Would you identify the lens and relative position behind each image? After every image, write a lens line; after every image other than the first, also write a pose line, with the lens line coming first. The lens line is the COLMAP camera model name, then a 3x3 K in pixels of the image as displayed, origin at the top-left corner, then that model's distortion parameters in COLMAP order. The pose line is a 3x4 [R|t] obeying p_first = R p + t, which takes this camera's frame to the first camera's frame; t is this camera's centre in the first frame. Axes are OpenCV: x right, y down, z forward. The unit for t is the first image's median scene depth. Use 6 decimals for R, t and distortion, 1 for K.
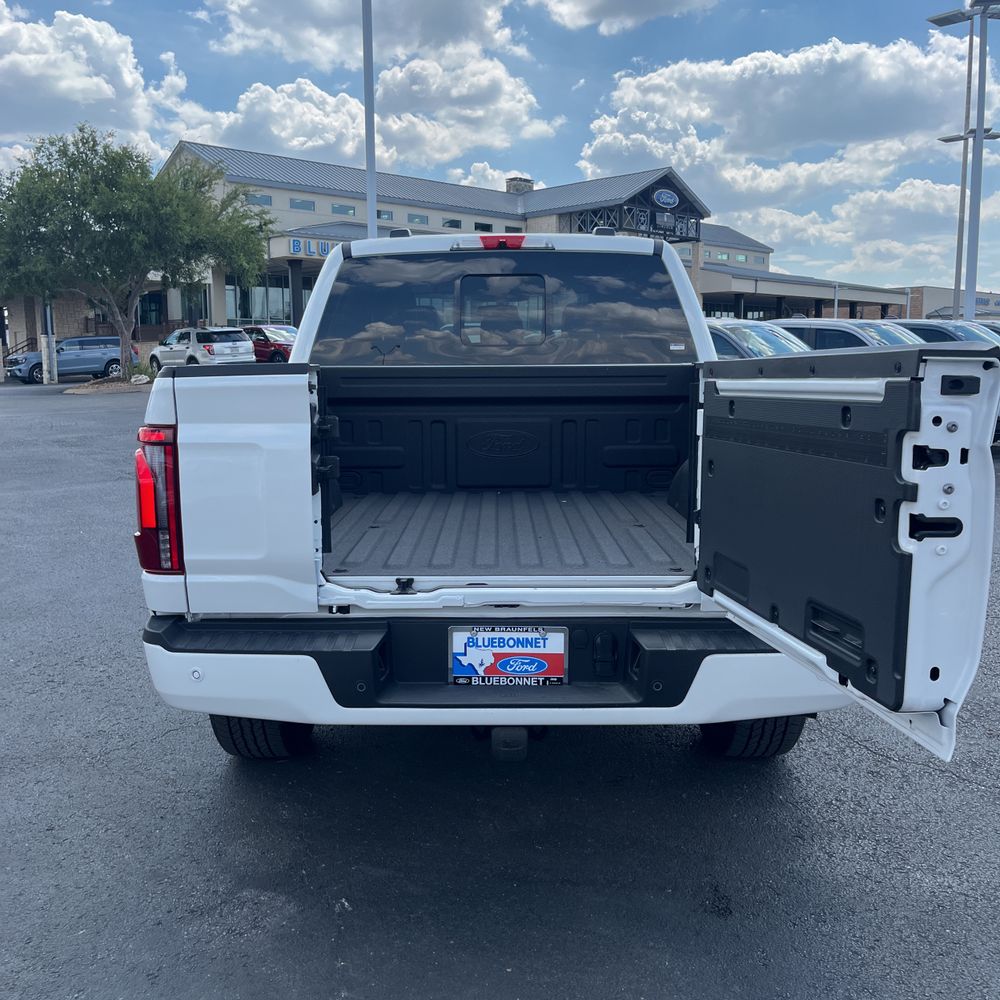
lens RADIAL K [[1021.8, 0, 483.0], [0, 1021.8, 501.2], [0, 0, 1]] dist [0.021150, 0.000000]
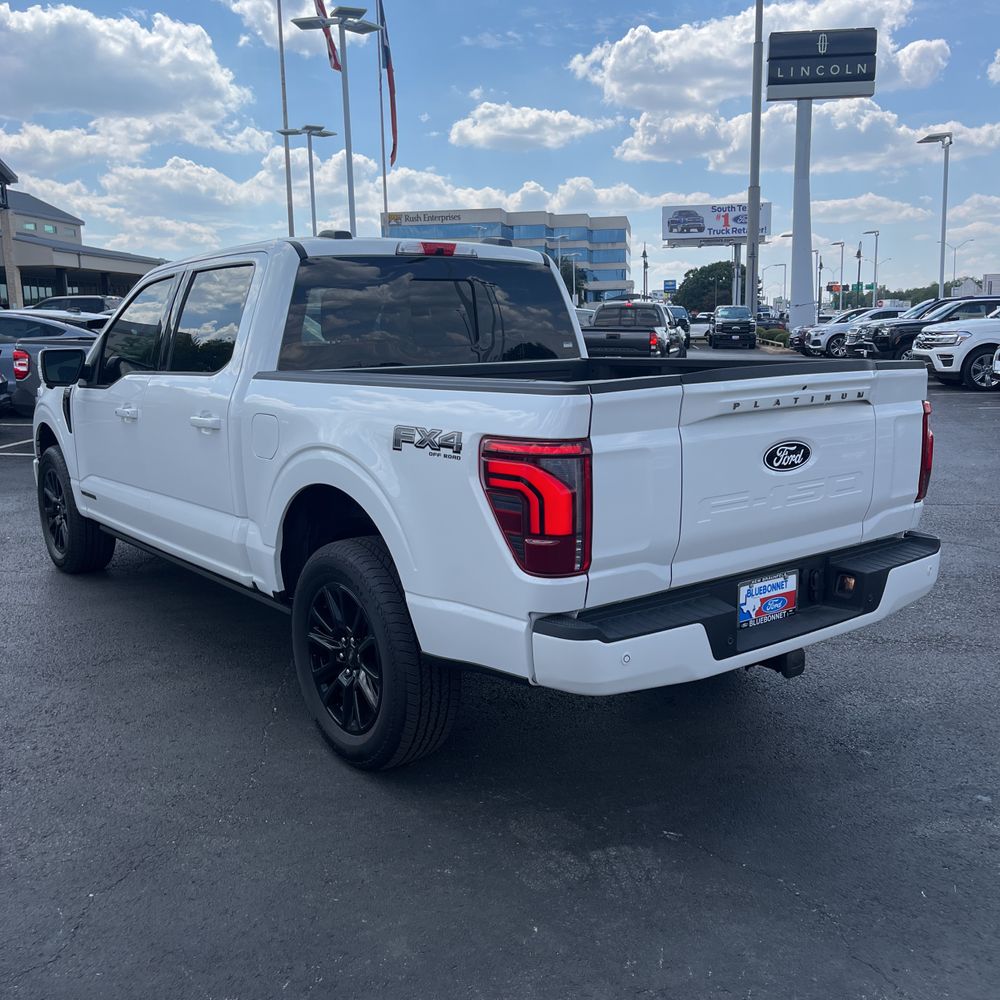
lens RADIAL K [[1021.8, 0, 509.1], [0, 1021.8, 510.6], [0, 0, 1]] dist [0.021150, 0.000000]
pose [[0.777511, -0.116849, 0.617919, -0.690158], [0.097501, 0.993103, 0.065114, -0.050129], [-0.621266, 0.009621, 0.783541, 0.137206]]
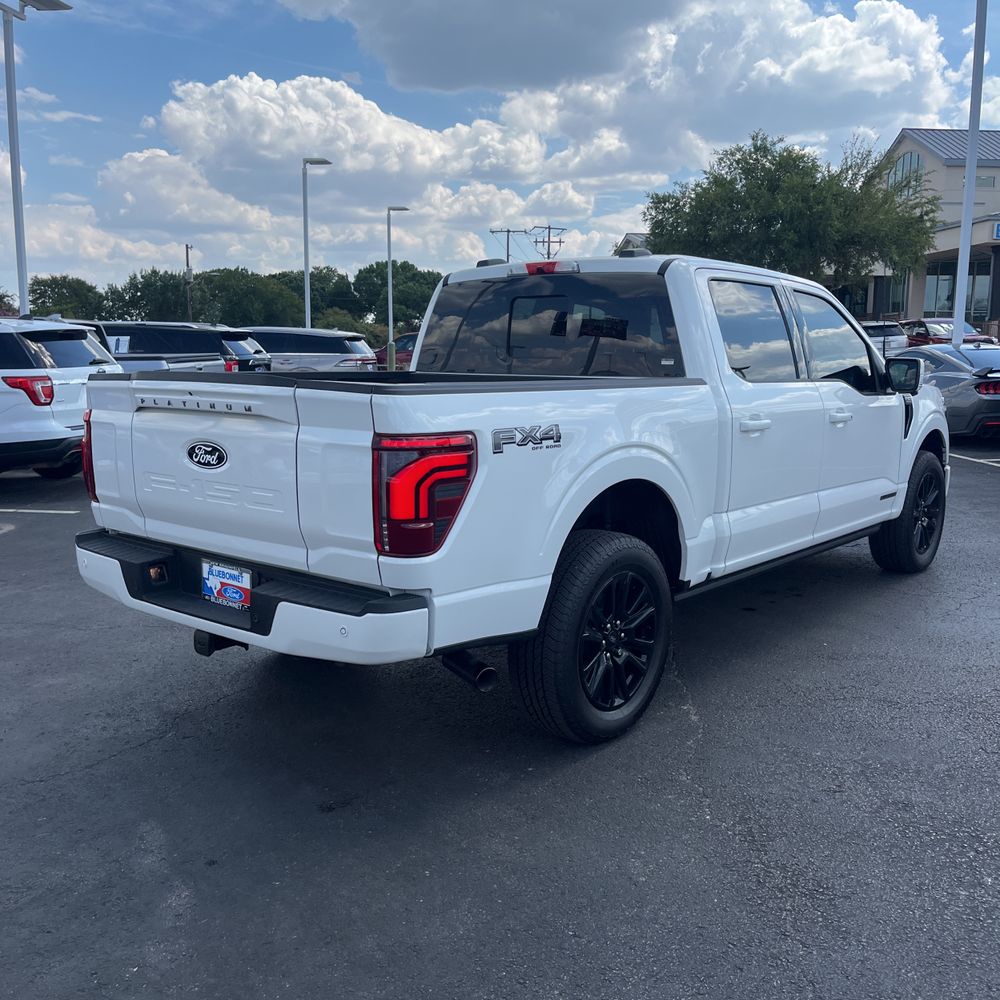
lens RADIAL K [[1021.8, 0, 495.8], [0, 1021.8, 501.7], [0, 0, 1]] dist [0.021150, 0.000000]
pose [[0.775087, 0.102233, -0.623530, 0.813725], [-0.097074, 0.994375, 0.042367, -0.040533], [0.624354, 0.027691, 0.780651, 0.087146]]
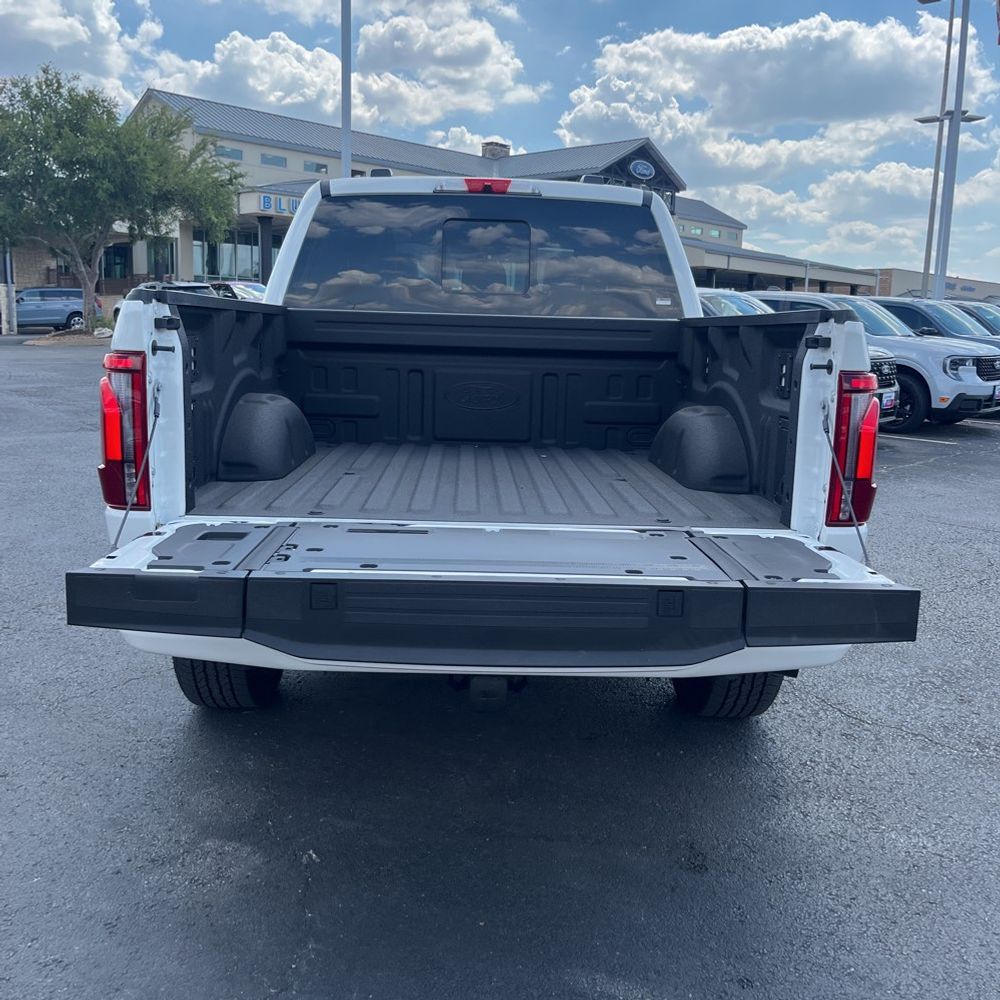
lens RADIAL K [[1021.8, 0, 487.3], [0, 1021.8, 506.0], [0, 0, 1]] dist [0.021150, 0.000000]
pose [[0.998855, 0.028324, 0.038545, -0.011551], [-0.029640, 0.998982, 0.034004, 0.017727], [-0.037543, -0.035108, 0.998678, 0.026673]]
